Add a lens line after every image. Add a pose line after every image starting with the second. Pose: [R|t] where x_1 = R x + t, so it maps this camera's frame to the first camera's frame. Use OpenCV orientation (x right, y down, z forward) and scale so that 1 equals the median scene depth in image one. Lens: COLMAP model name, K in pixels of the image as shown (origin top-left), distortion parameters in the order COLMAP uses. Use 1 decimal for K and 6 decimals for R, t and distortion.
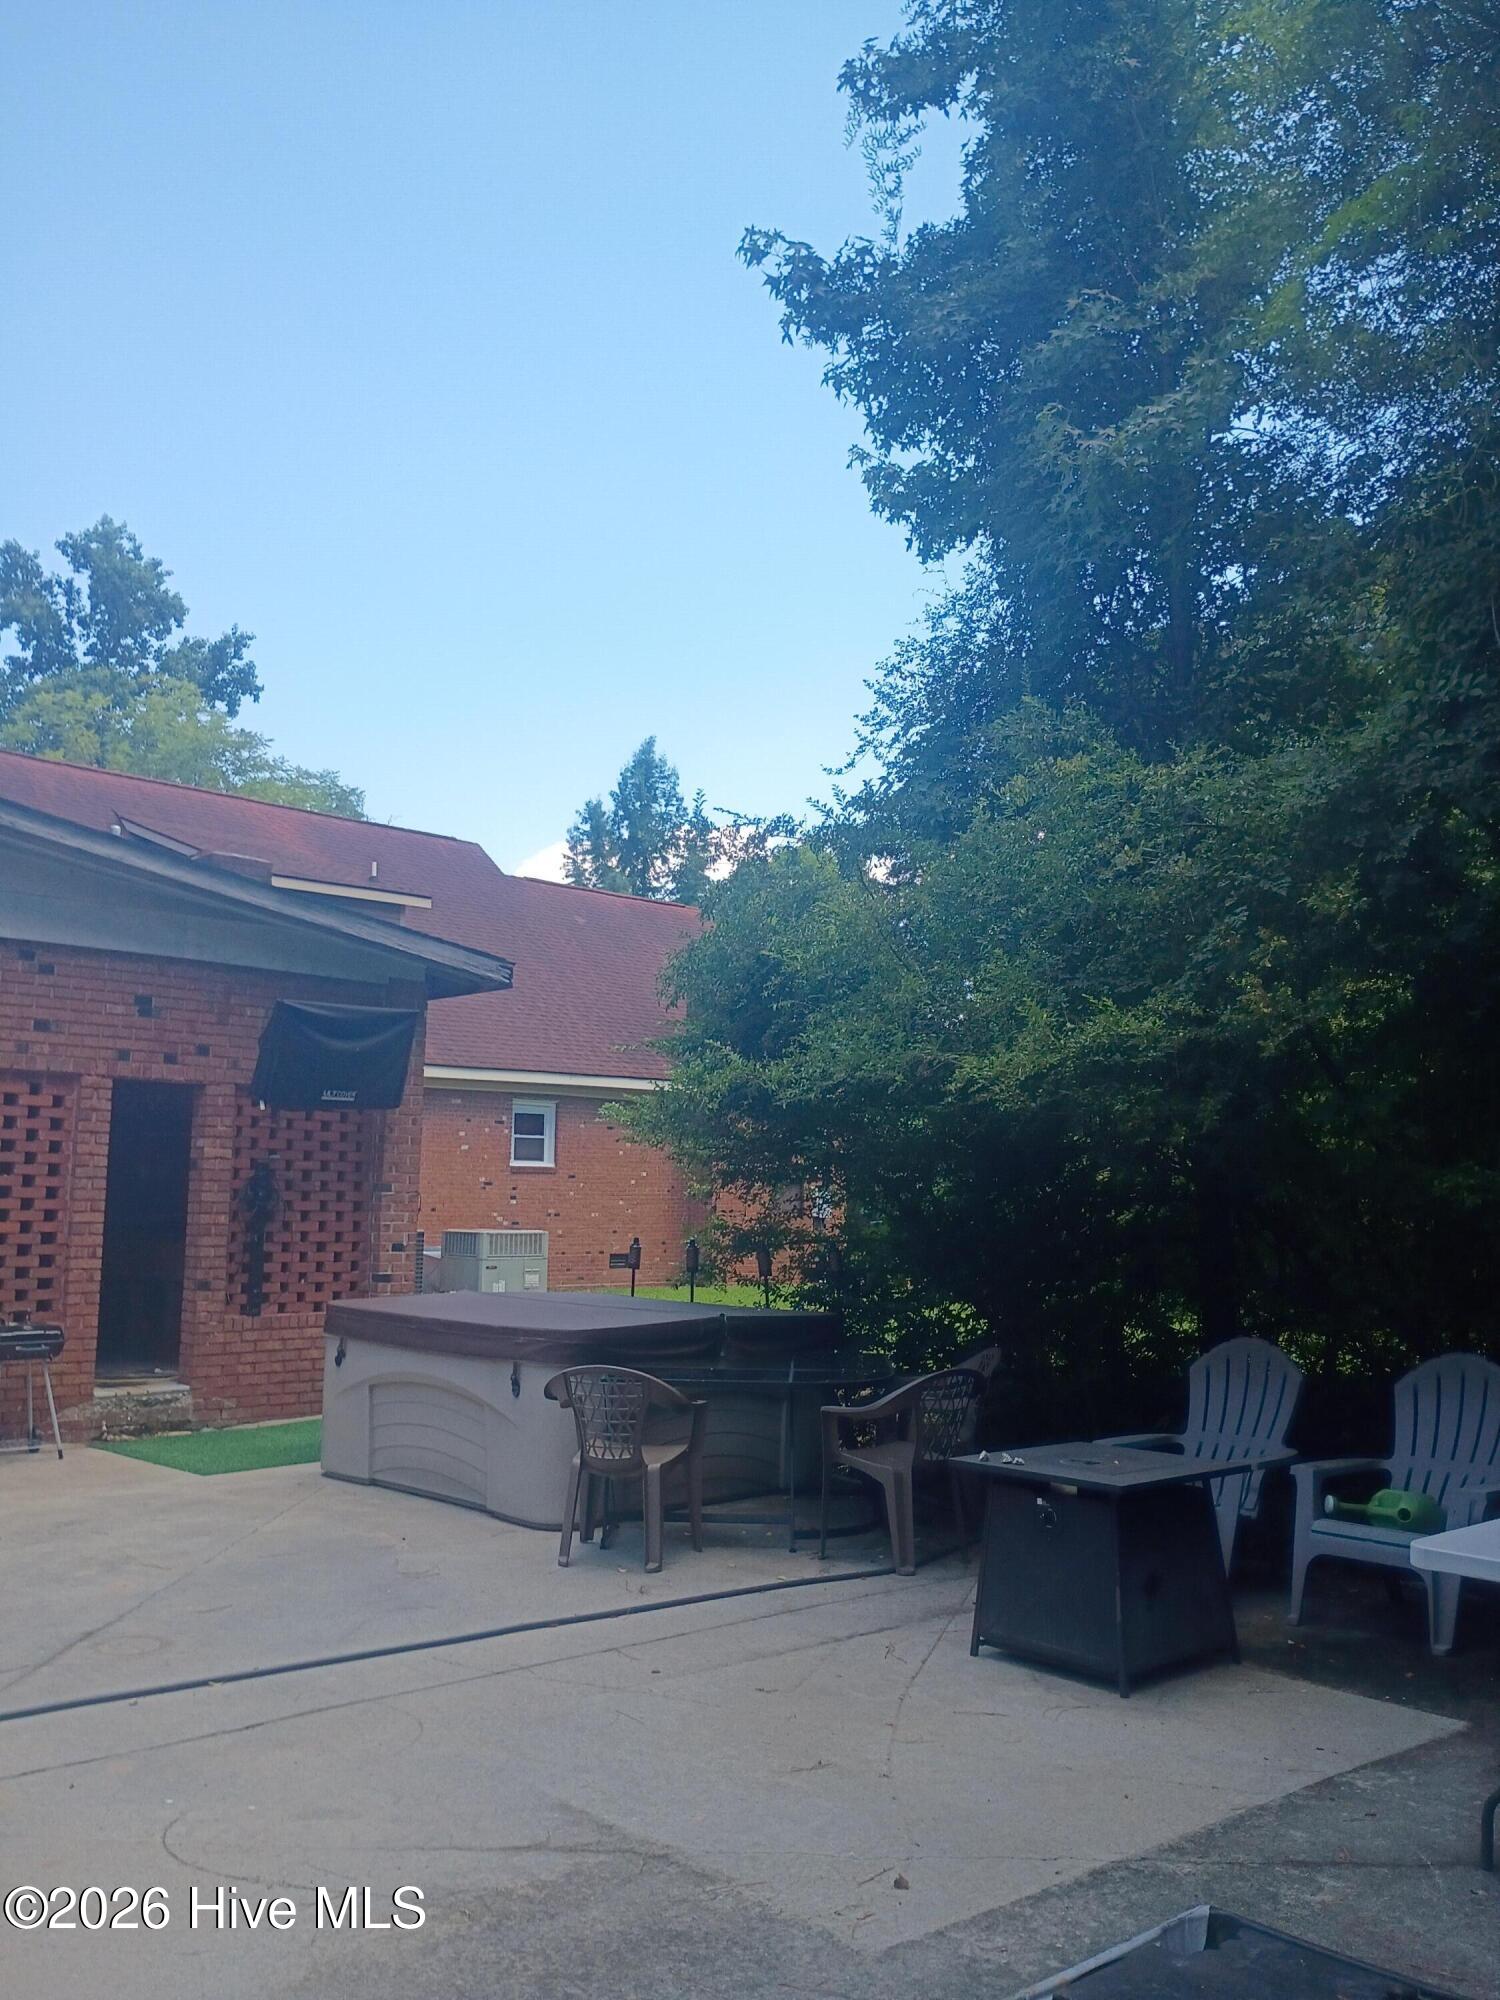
lens RADIAL K [[1627.1, 0, 744.6], [0, 1627.1, 1006.0], [0, 0, 1]] dist [0.050151, -0.068819]
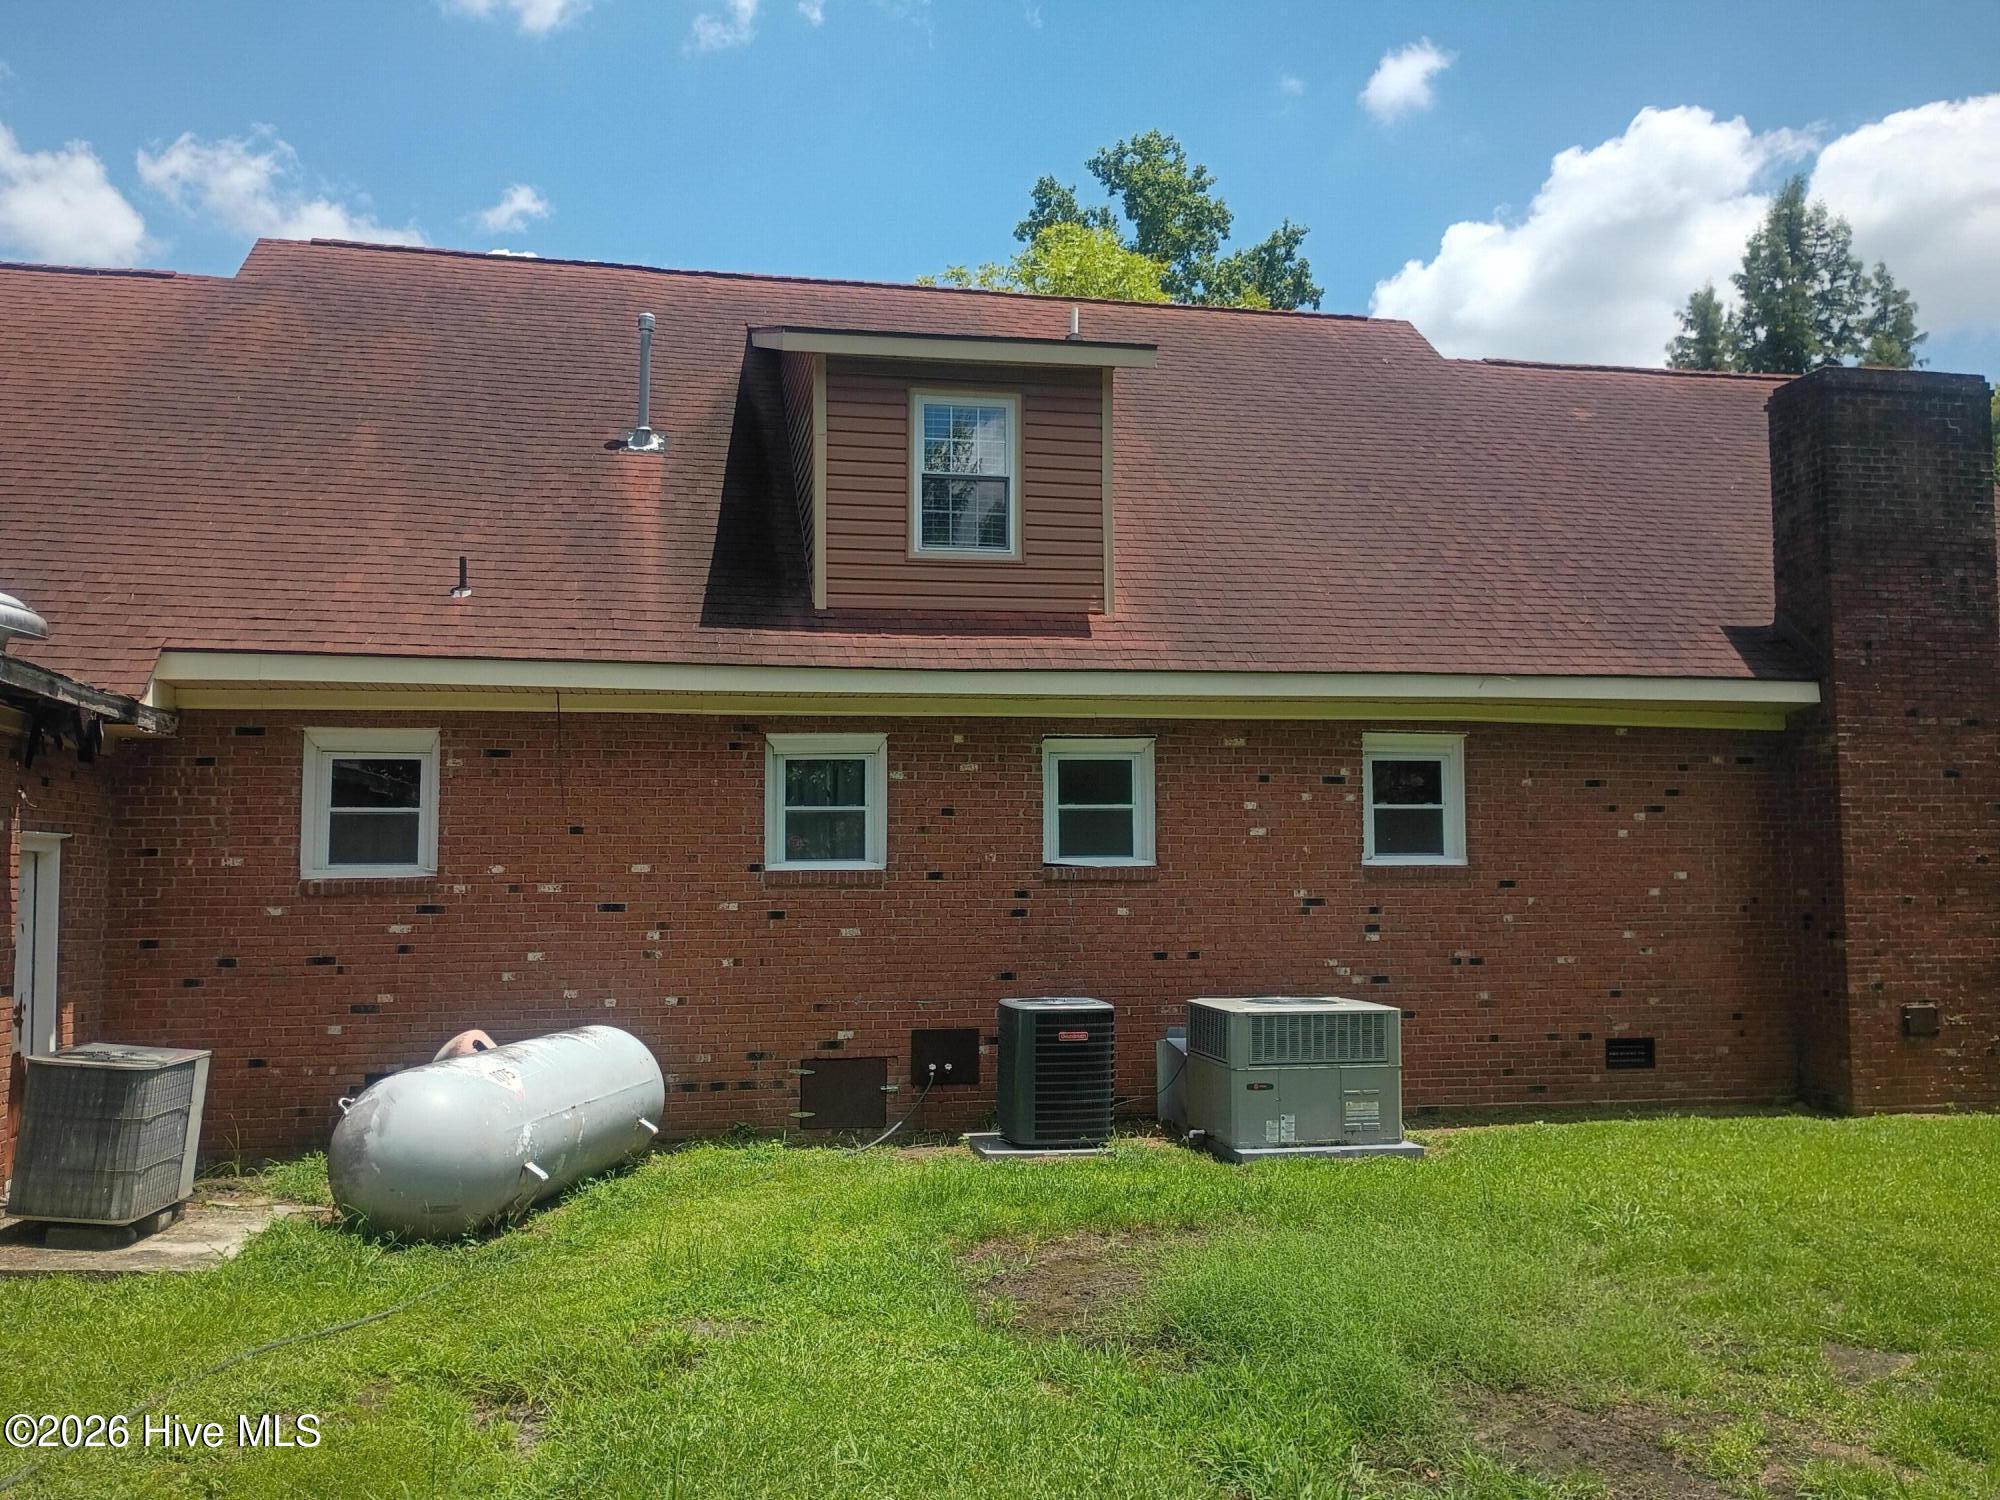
lens RADIAL K [[1627.1, 0, 994.8], [0, 1627.1, 762.2], [0, 0, 1]] dist [0.050151, -0.068819]
pose [[0.833929, -0.054310, -0.549193, 0.104725], [0.079536, 0.996584, 0.022219, 0.119443], [0.546110, -0.062210, 0.835400, 1.344535]]
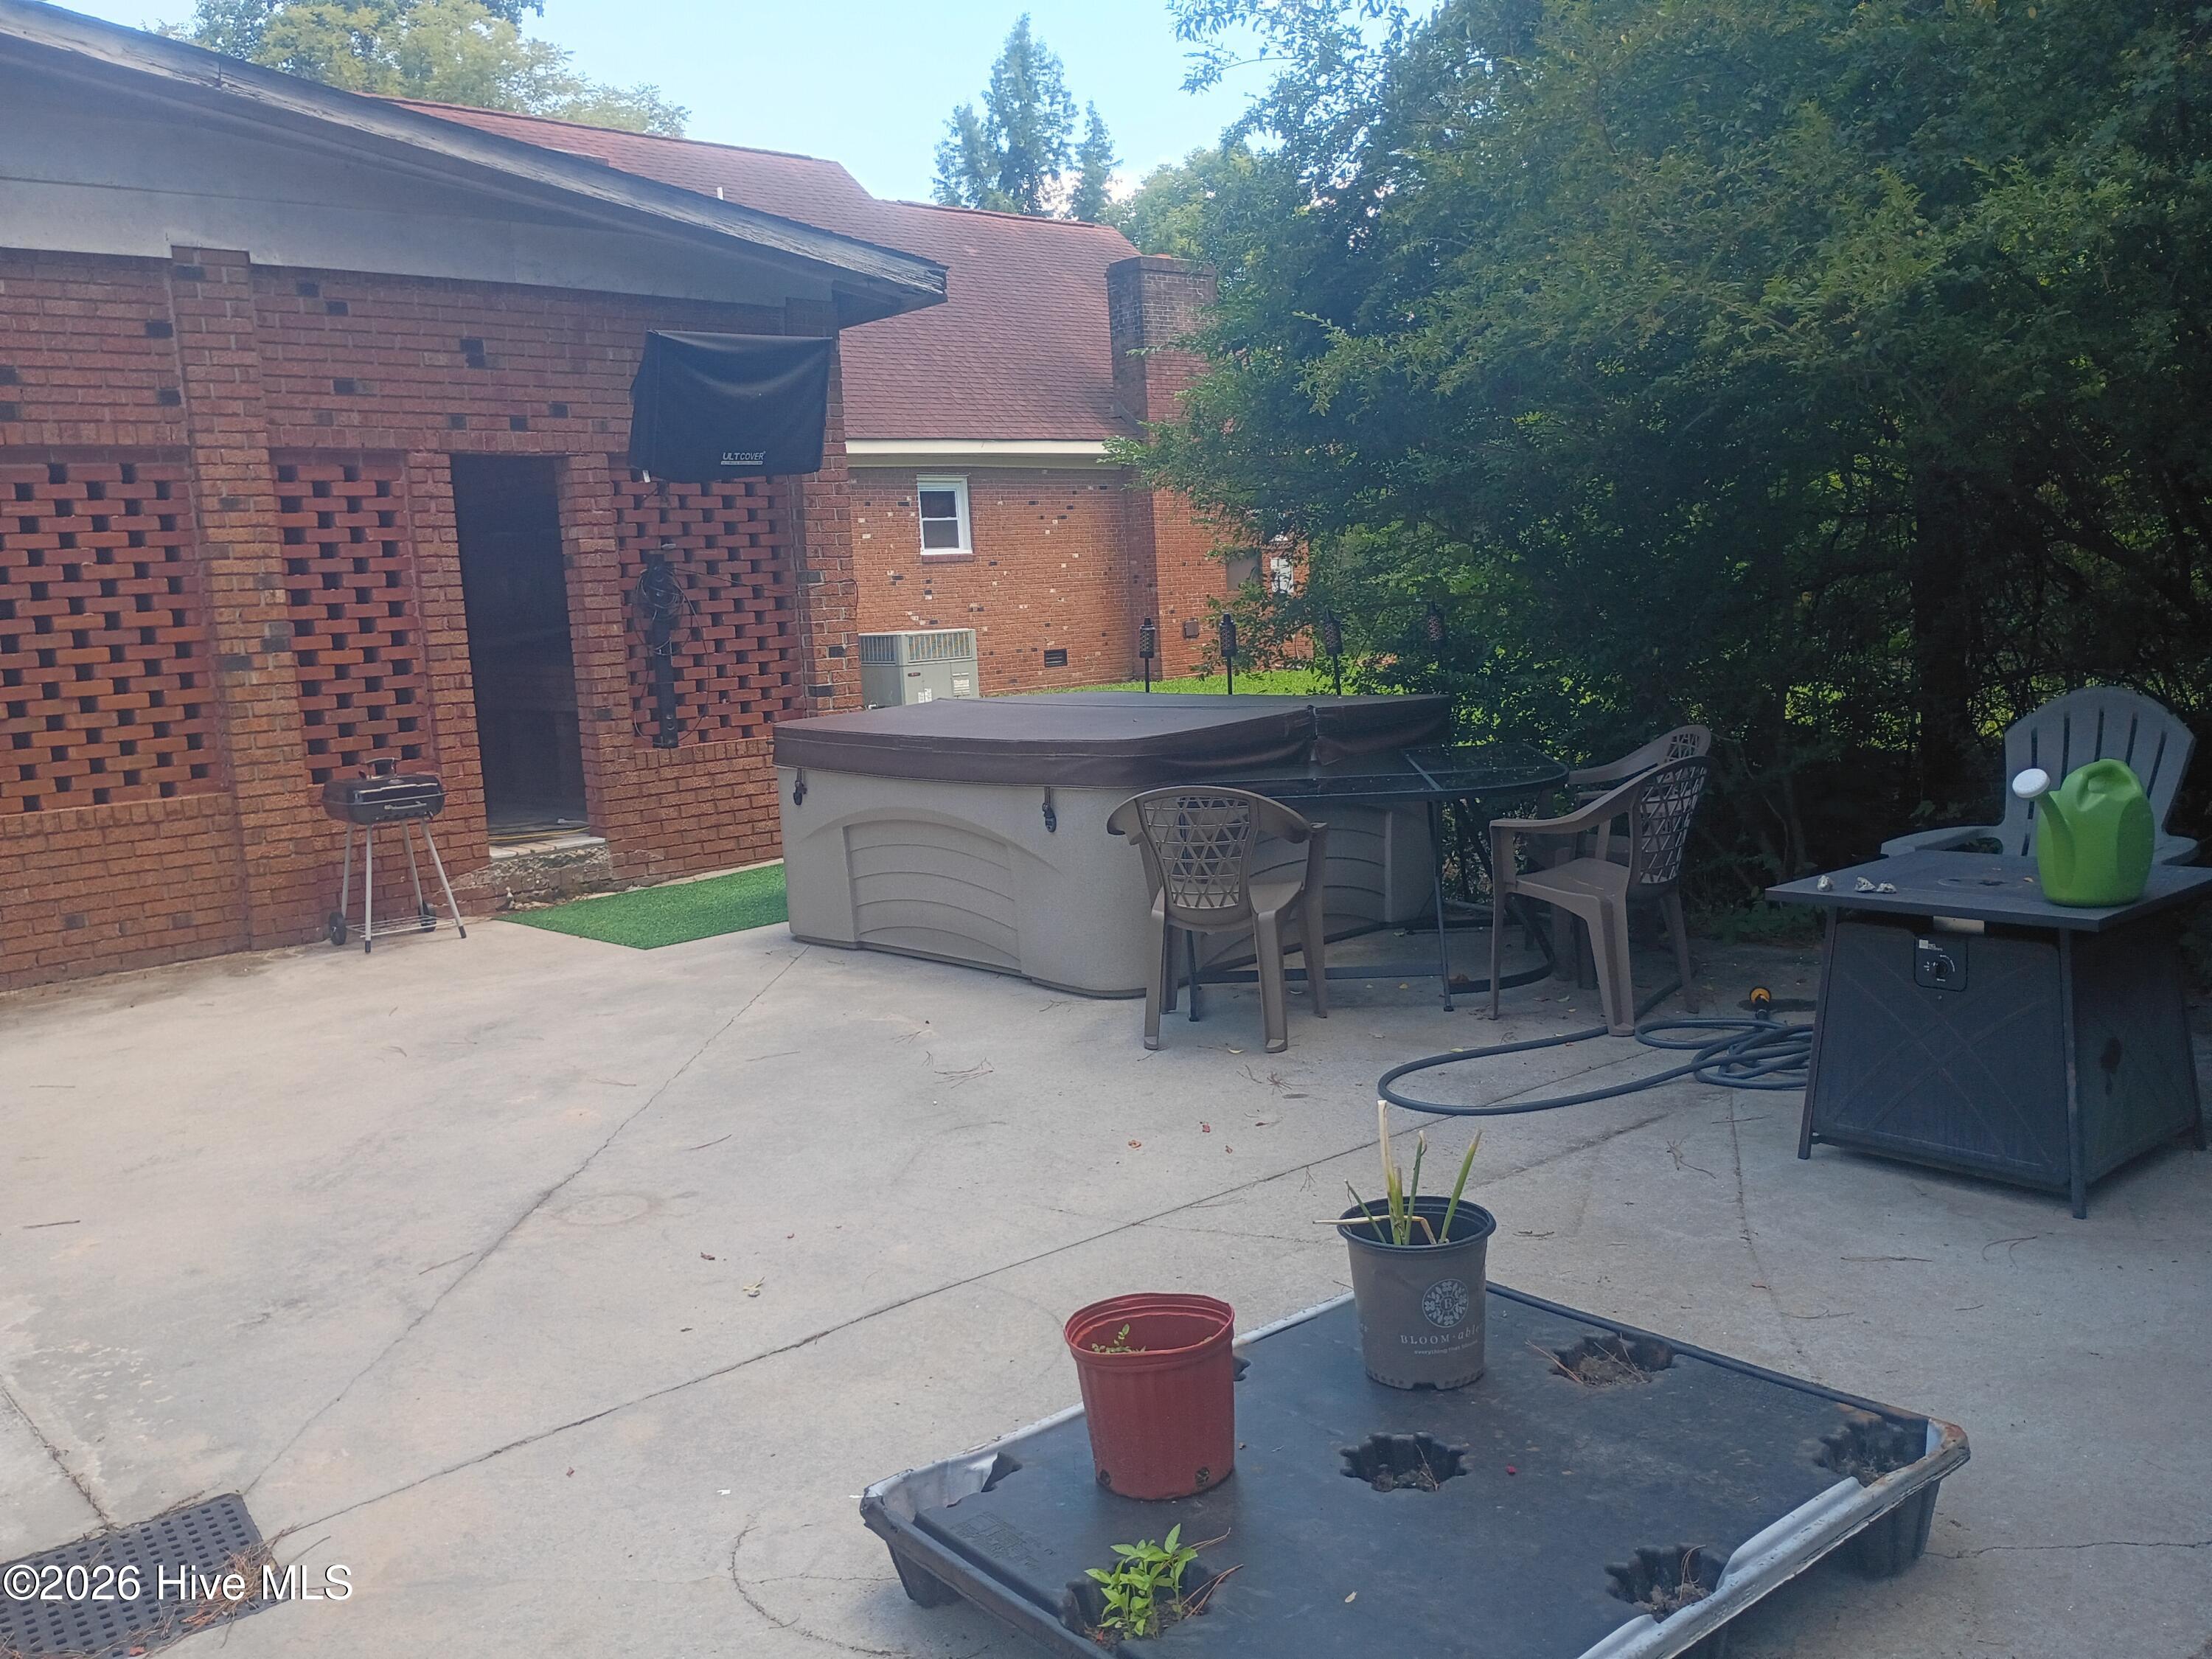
lens RADIAL K [[1799.6, 0, 1092.8], [0, 1799.6, 815.5], [0, 0, 1]] dist [0.050151, -0.068819]
pose [[0.997066, -0.064687, -0.040930, -0.065272], [0.072665, 0.967964, 0.240346, 0.026650], [0.024071, -0.242615, 0.969824, 0.153453]]
